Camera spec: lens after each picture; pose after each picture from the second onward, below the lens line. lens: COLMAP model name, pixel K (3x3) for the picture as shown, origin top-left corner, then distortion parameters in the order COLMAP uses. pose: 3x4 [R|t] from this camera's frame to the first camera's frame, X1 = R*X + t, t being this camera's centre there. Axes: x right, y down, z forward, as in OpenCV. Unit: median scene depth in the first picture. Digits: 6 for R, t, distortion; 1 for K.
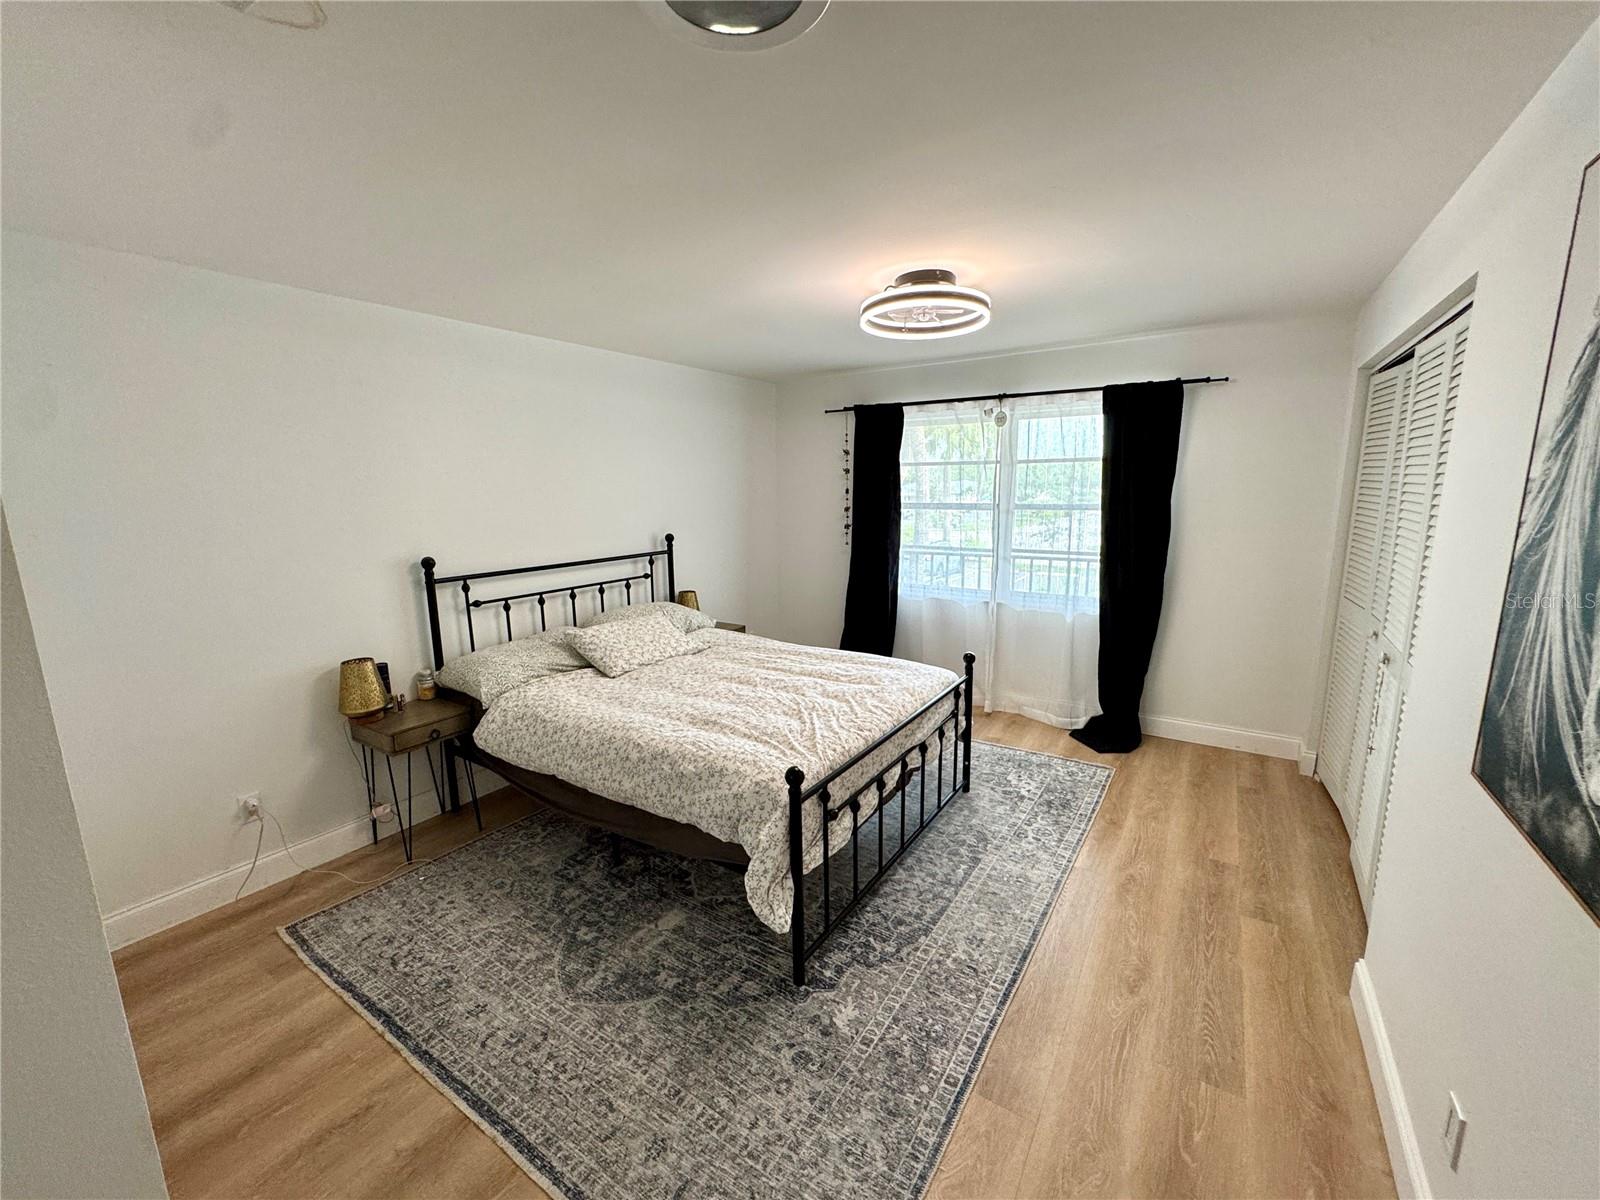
lens RADIAL K [[637.0, 0, 800.7], [0, 637.0, 596.8], [0, 0, 1]] dist [-0.008116, -0.000005]
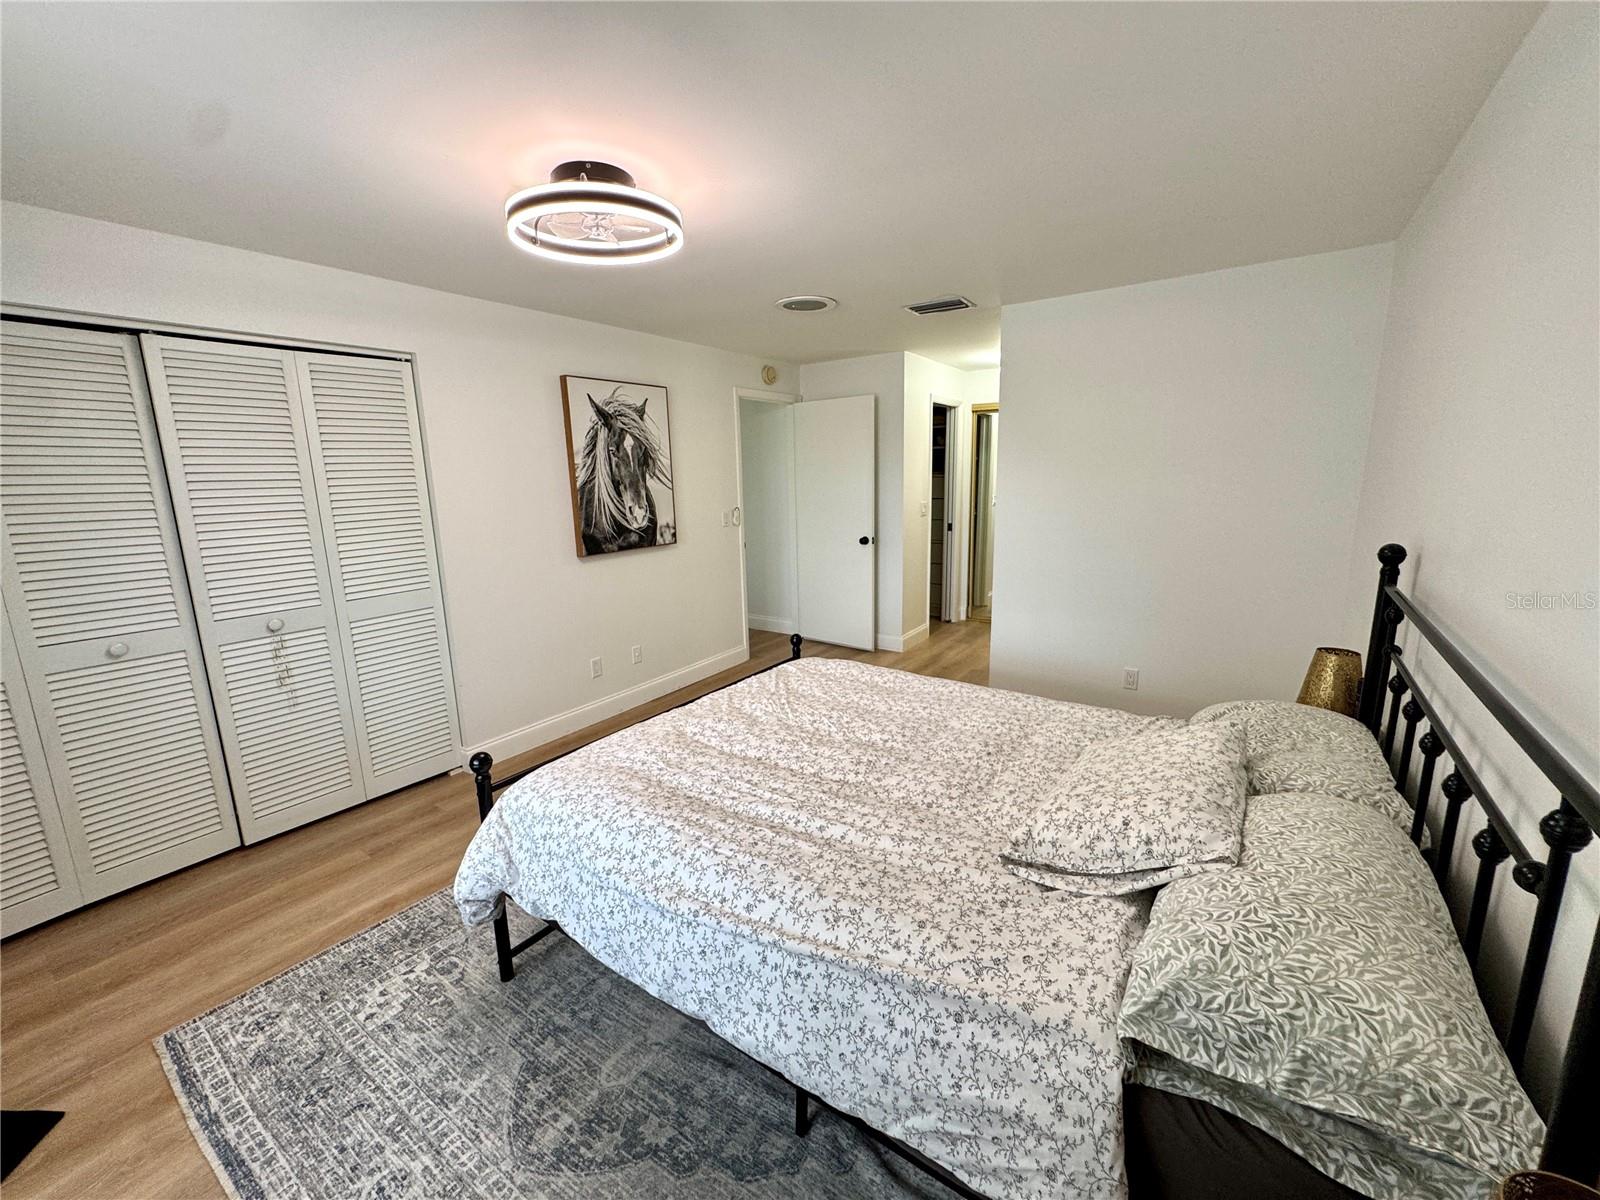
lens RADIAL K [[637.0, 0, 800.3], [0, 637.0, 593.5], [0, 0, 1]] dist [-0.008116, -0.000005]
pose [[-0.998619, 0.025935, 0.045679, -0.057355], [0.040871, 0.929896, 0.365545, -0.261830], [-0.032997, 0.366907, -0.929672, 1.564251]]
